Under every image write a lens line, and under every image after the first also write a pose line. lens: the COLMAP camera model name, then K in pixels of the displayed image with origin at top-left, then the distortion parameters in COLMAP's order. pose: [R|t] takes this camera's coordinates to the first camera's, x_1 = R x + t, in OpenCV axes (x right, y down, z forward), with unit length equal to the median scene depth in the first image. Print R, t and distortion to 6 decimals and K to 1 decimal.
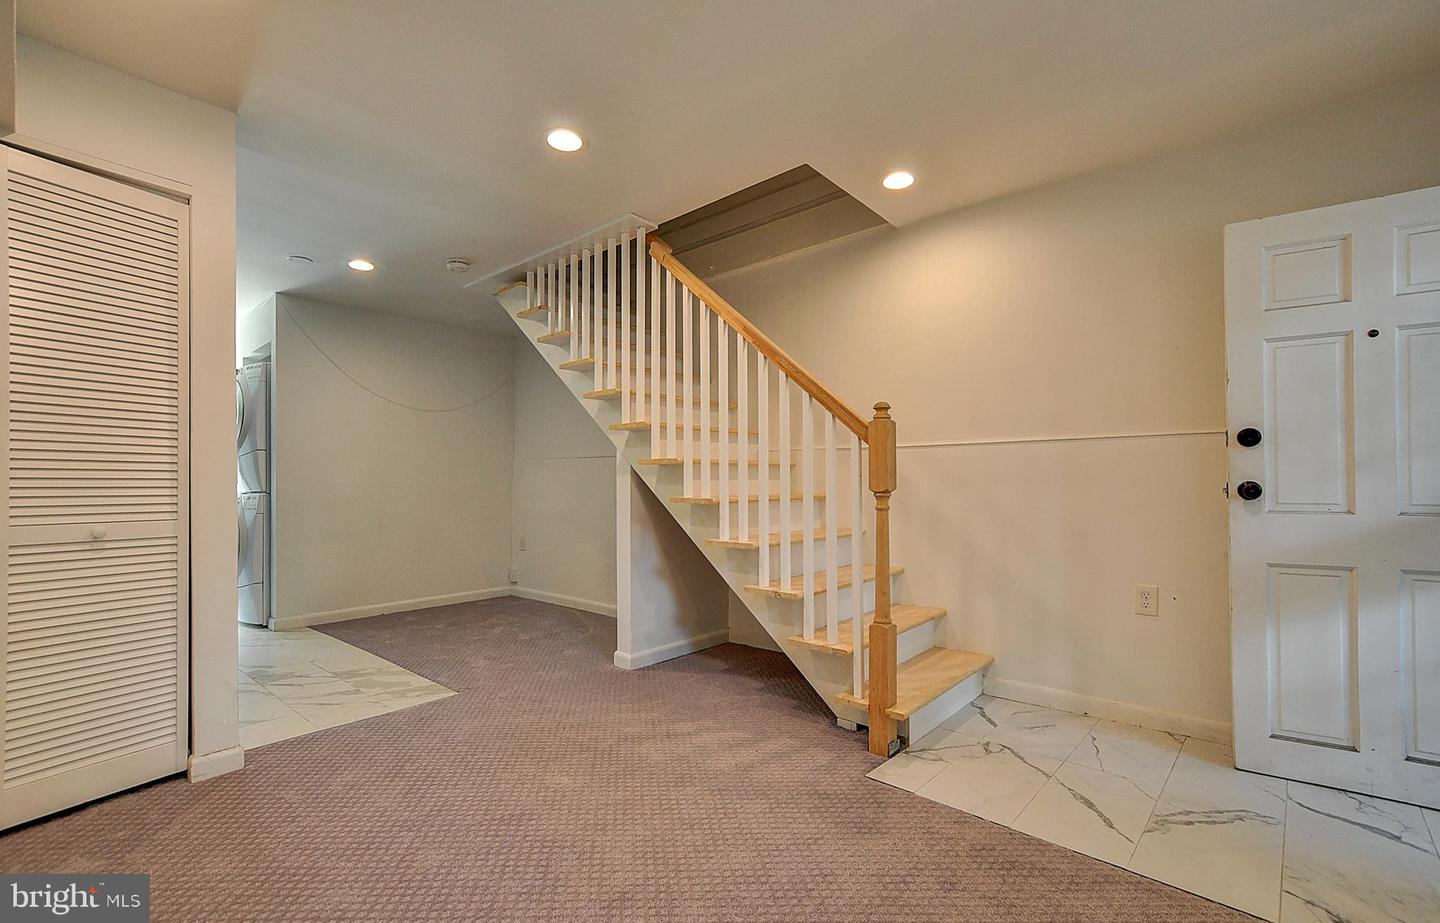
lens RADIAL K [[632.1, 0, 720.4], [0, 632.1, 479.4], [0, 0, 1]] dist [0.017261, 0.002163]
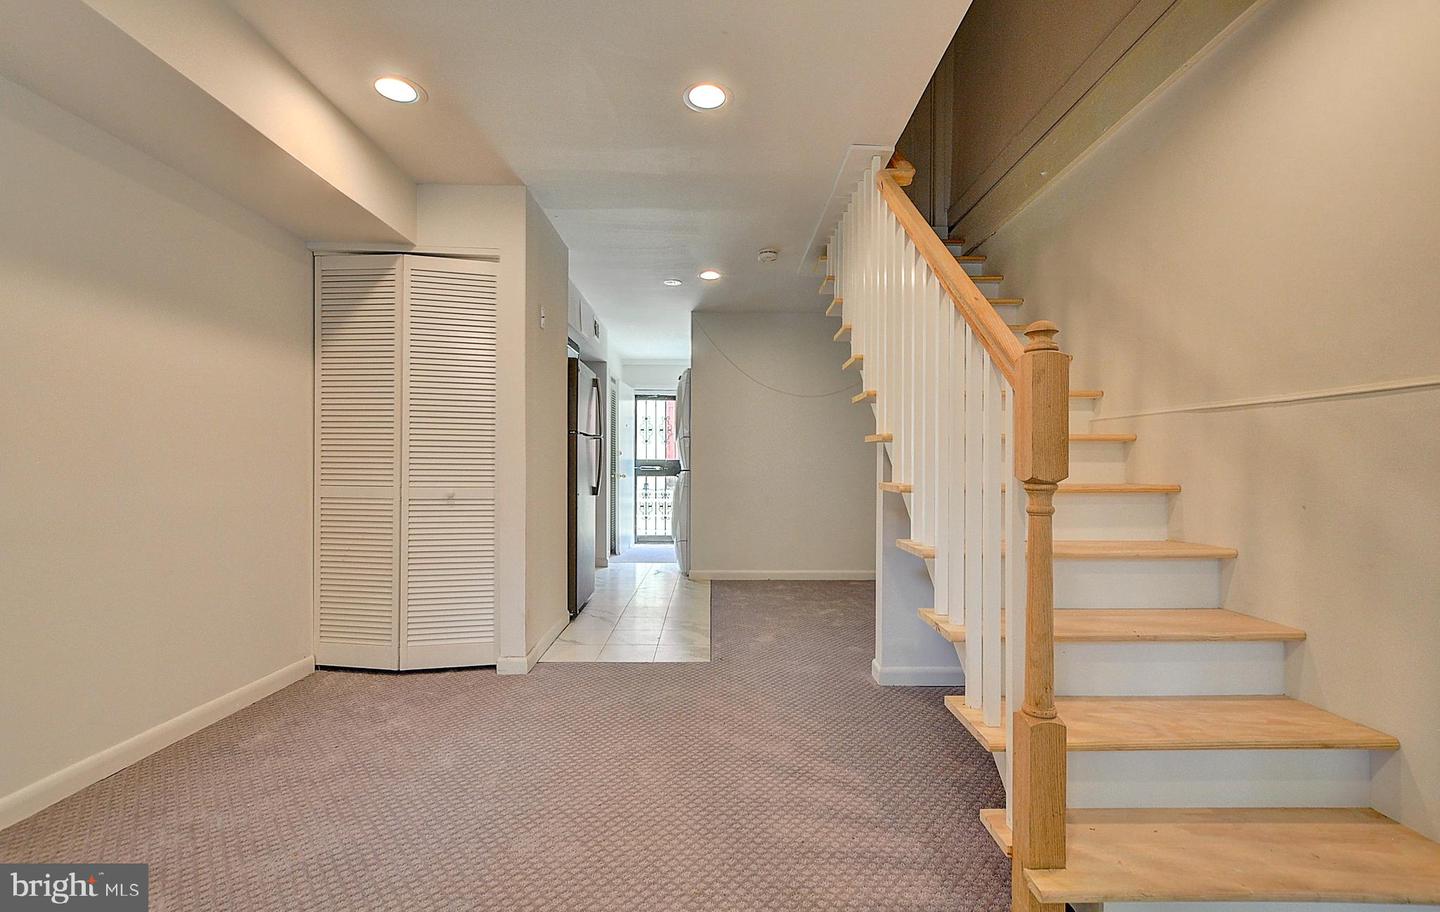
lens RADIAL K [[616.5, 0, 727.4], [0, 616.5, 468.7], [0, 0, 1]] dist [0.015795, 0.002280]
pose [[0.678019, 0.013293, -0.734924, 0.392751], [-0.004203, 0.999890, 0.014209, 0.000258], [0.735032, -0.006545, 0.678000, 0.349698]]
